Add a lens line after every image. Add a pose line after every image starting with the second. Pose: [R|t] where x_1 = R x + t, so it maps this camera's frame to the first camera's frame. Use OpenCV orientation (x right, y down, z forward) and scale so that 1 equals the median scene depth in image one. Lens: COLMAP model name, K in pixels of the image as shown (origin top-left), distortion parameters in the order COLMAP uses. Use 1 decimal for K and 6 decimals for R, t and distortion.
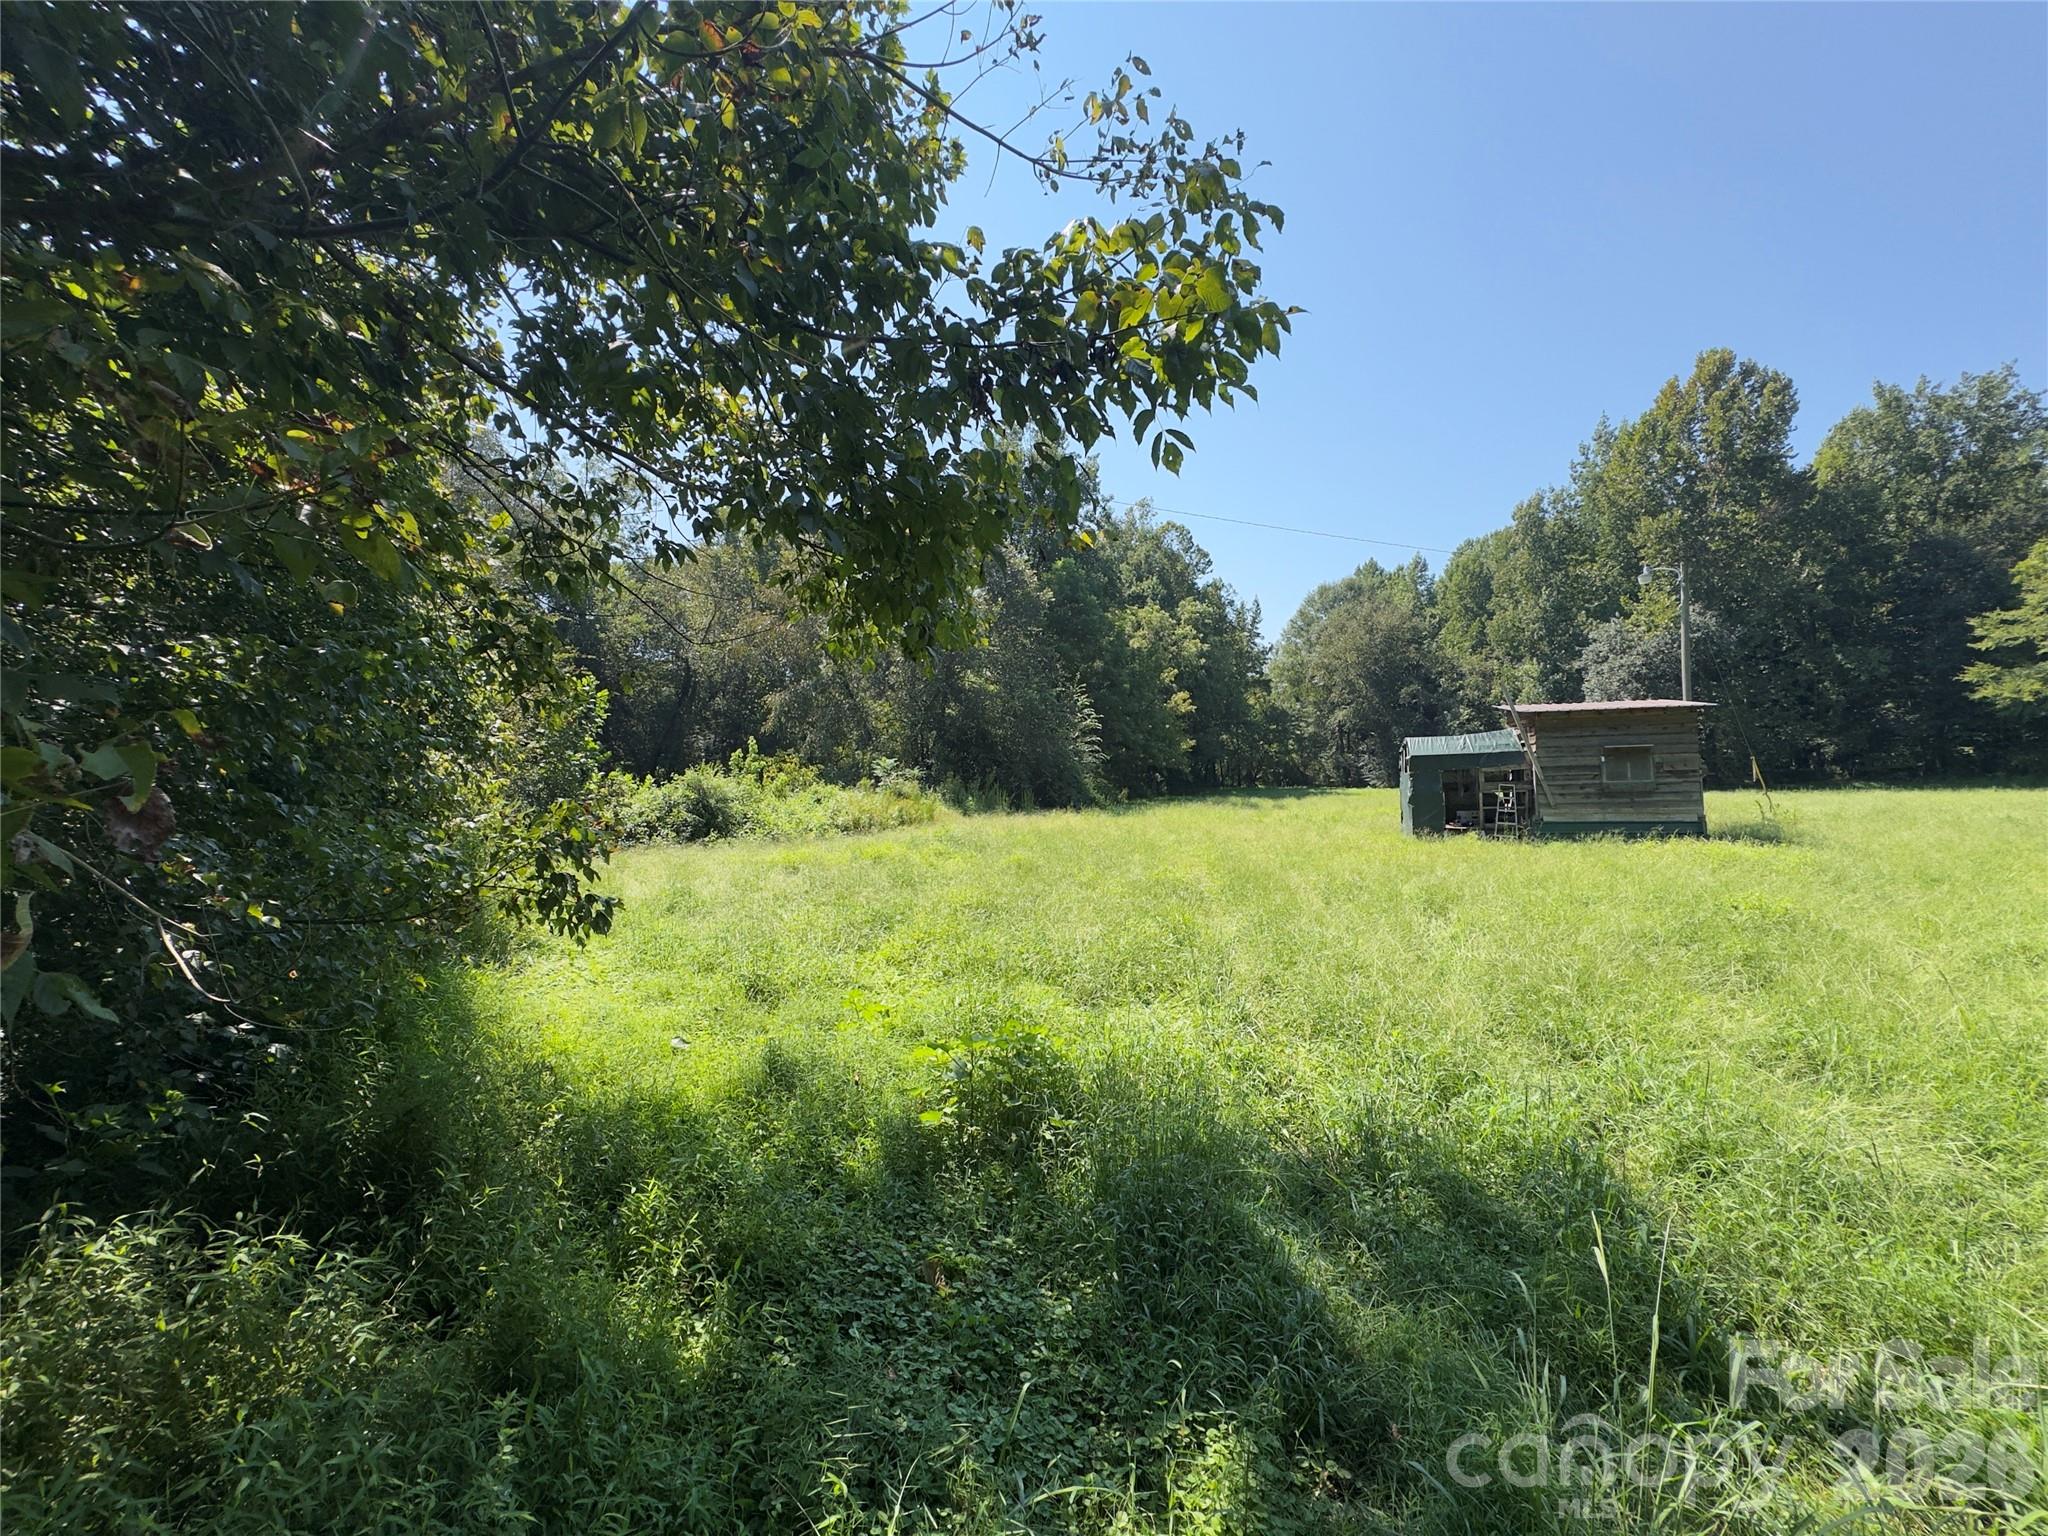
lens RADIAL K [[812.6, 0, 1023.6], [0, 812.6, 767.7], [0, 0, 1]] dist [-0.002572, 0.000331]
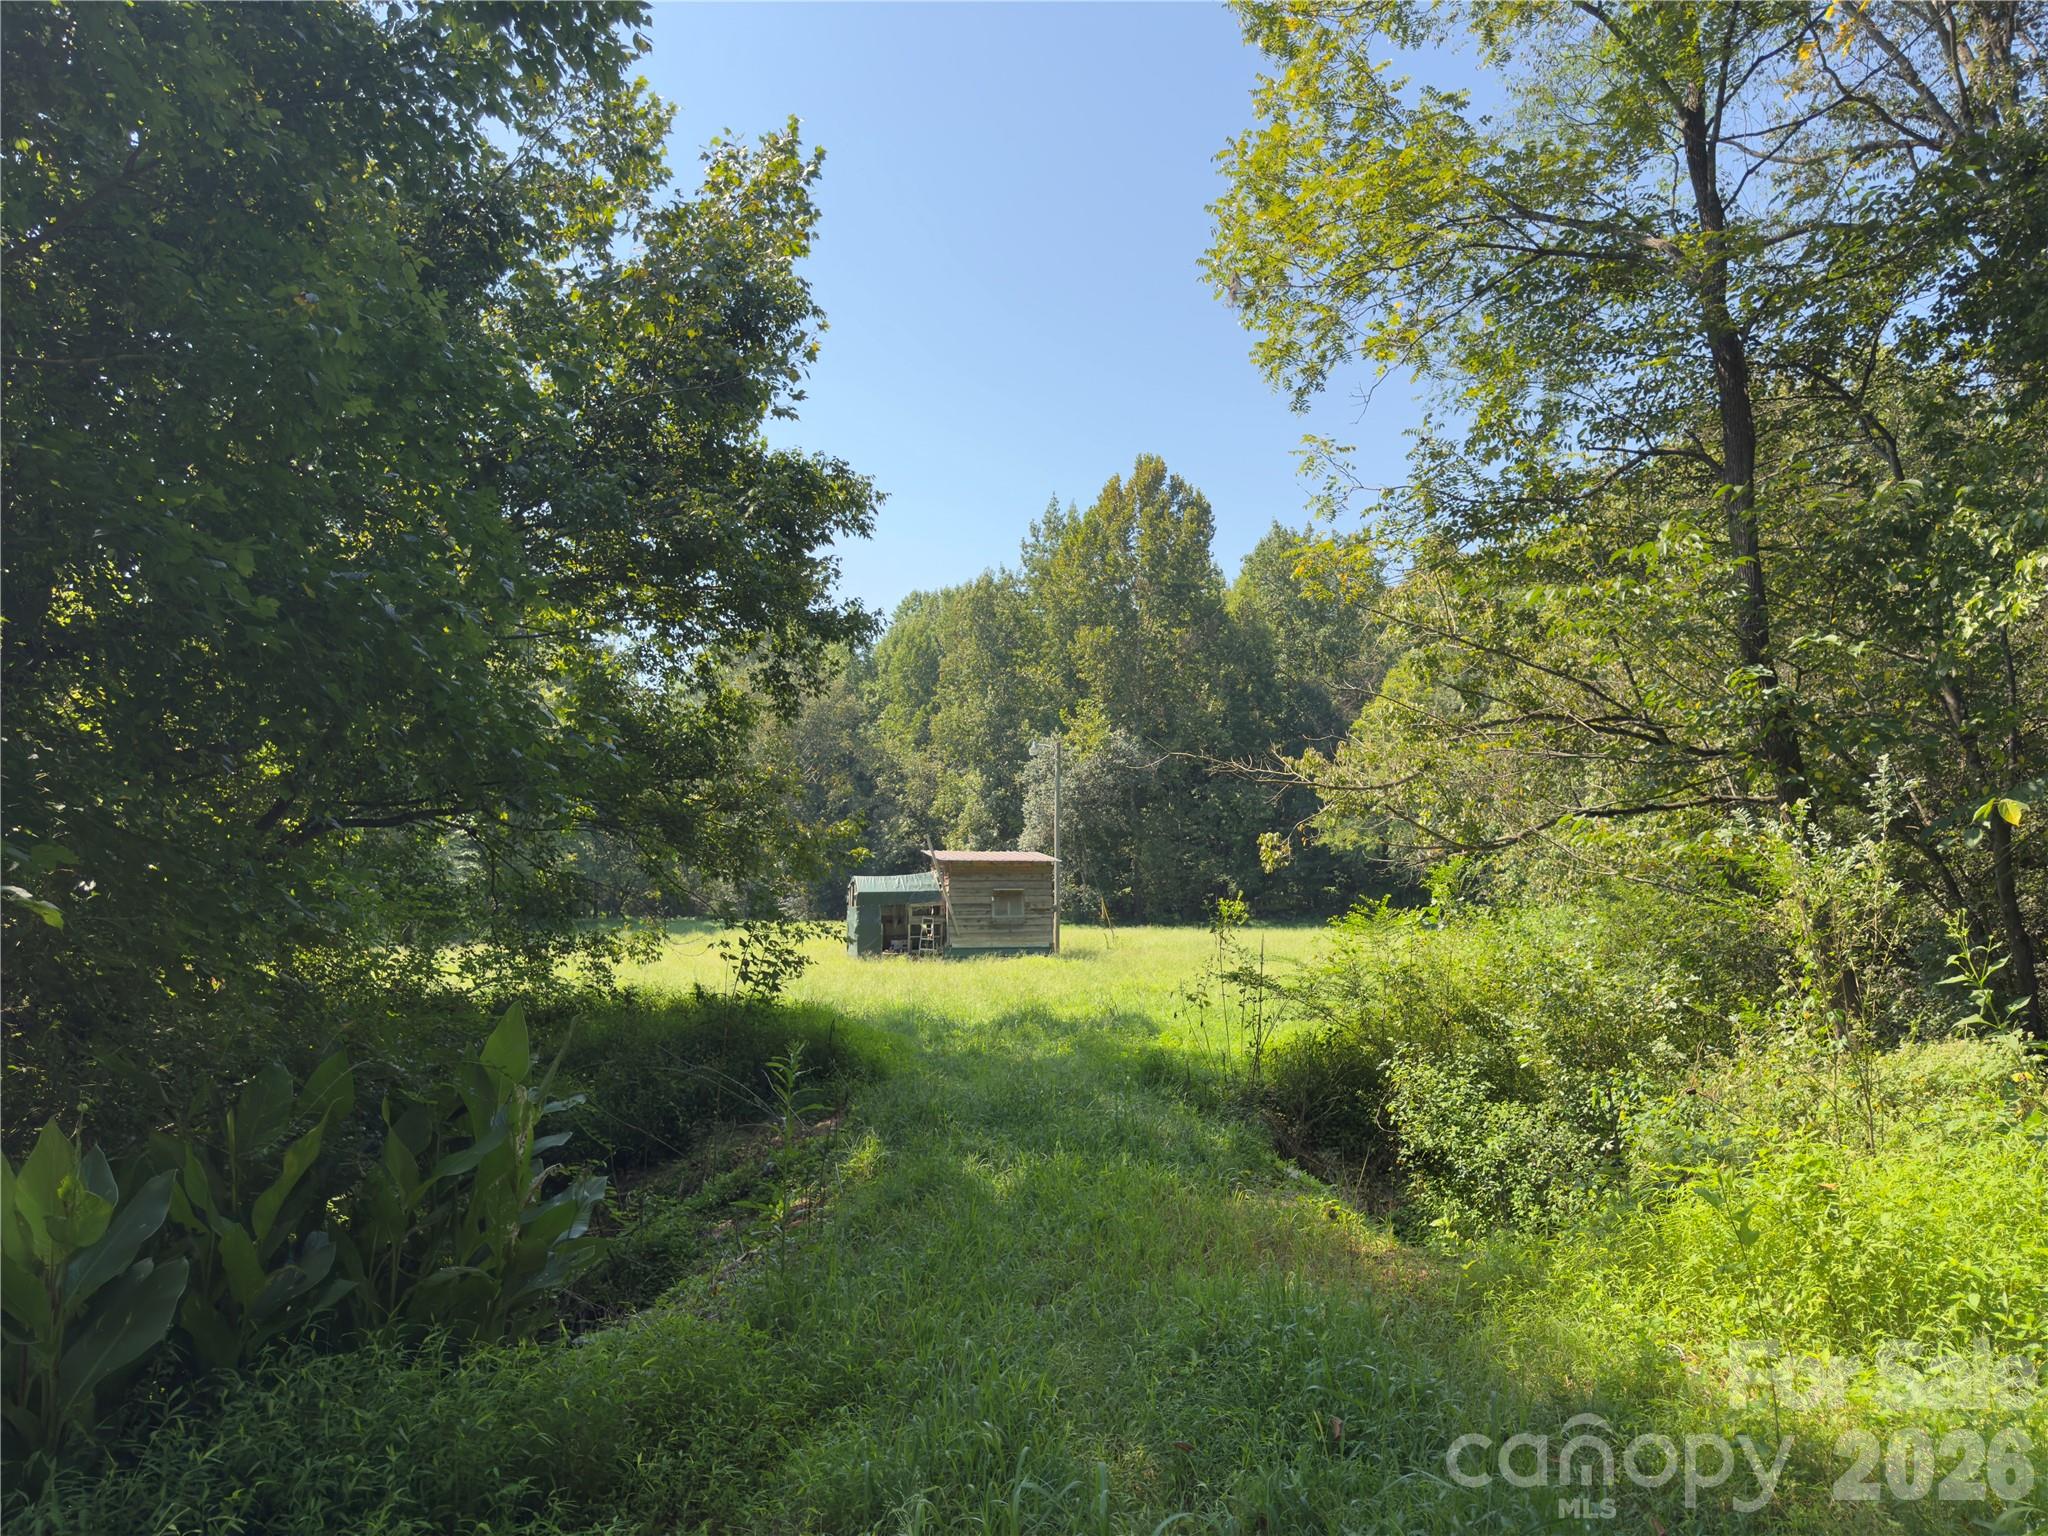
lens RADIAL K [[1452.9, 0, 1007.2], [0, 1452.9, 781.7], [0, 0, 1]] dist [-0.022727, 0.004298]
pose [[0.842417, 0.062903, 0.535141, -0.191355], [-0.025641, 0.996717, -0.076795, -0.007220], [-0.538215, 0.050972, 0.841265, -0.358276]]
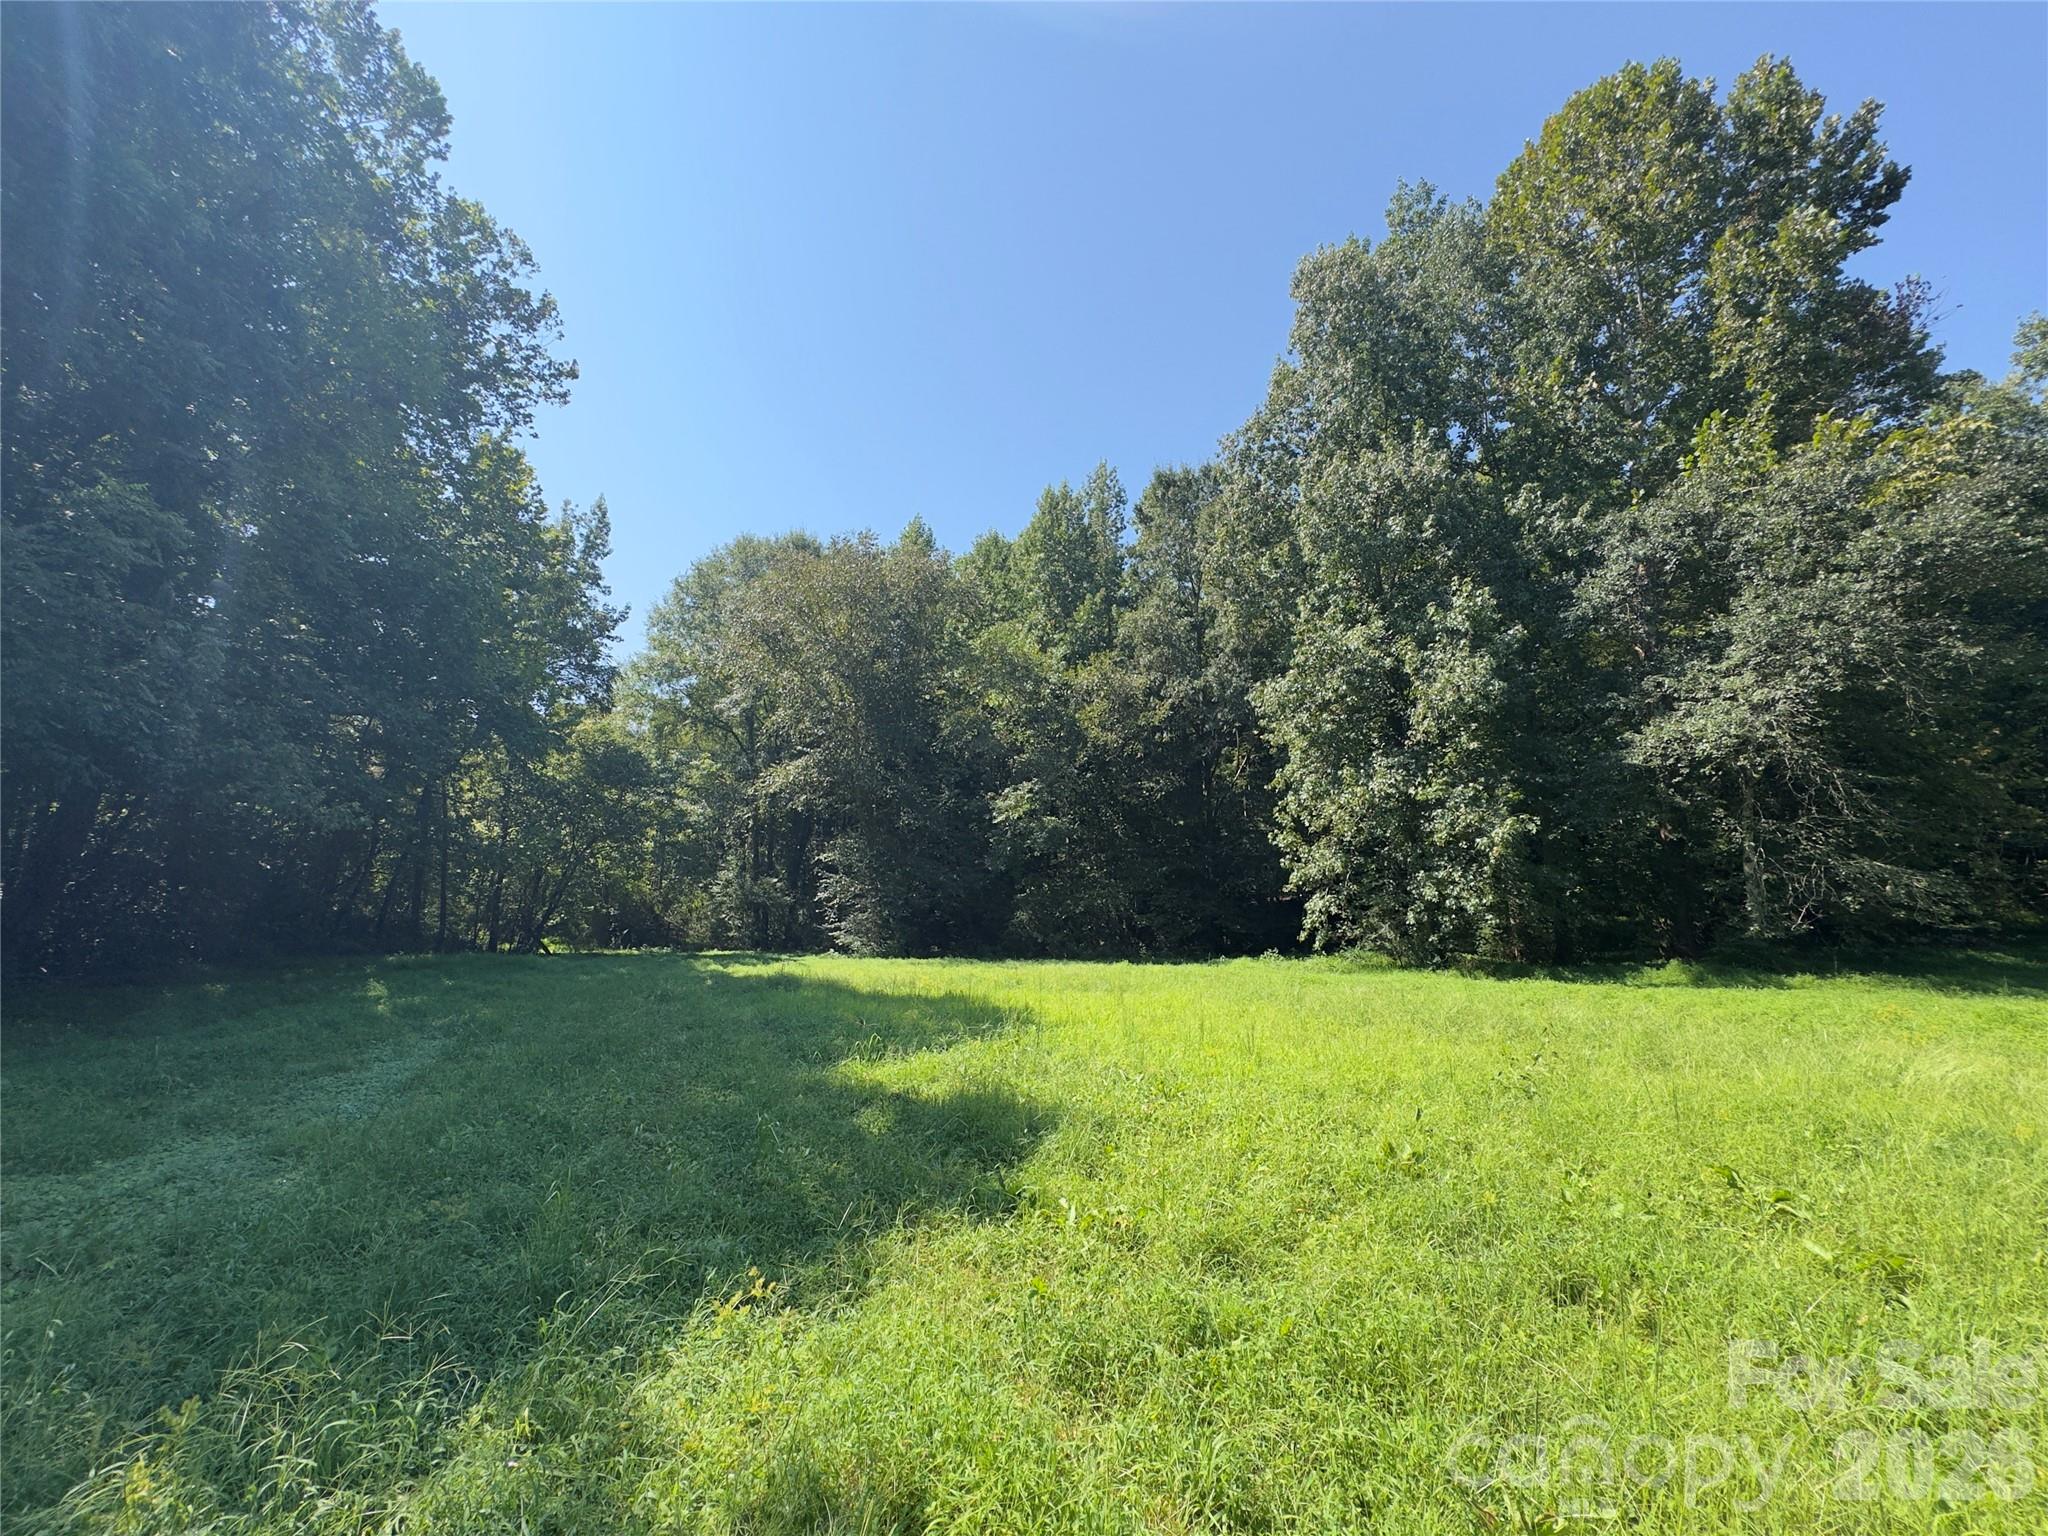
lens RADIAL K [[812.6, 0, 1028.3], [0, 812.6, 770.4], [0, 0, 1]] dist [-0.002572, 0.000331]
pose [[0.719152, 0.144745, 0.679610, 0.347220], [-0.022125, 0.982337, -0.185808, 0.011916], [-0.694501, 0.118588, 0.709652, 1.087528]]
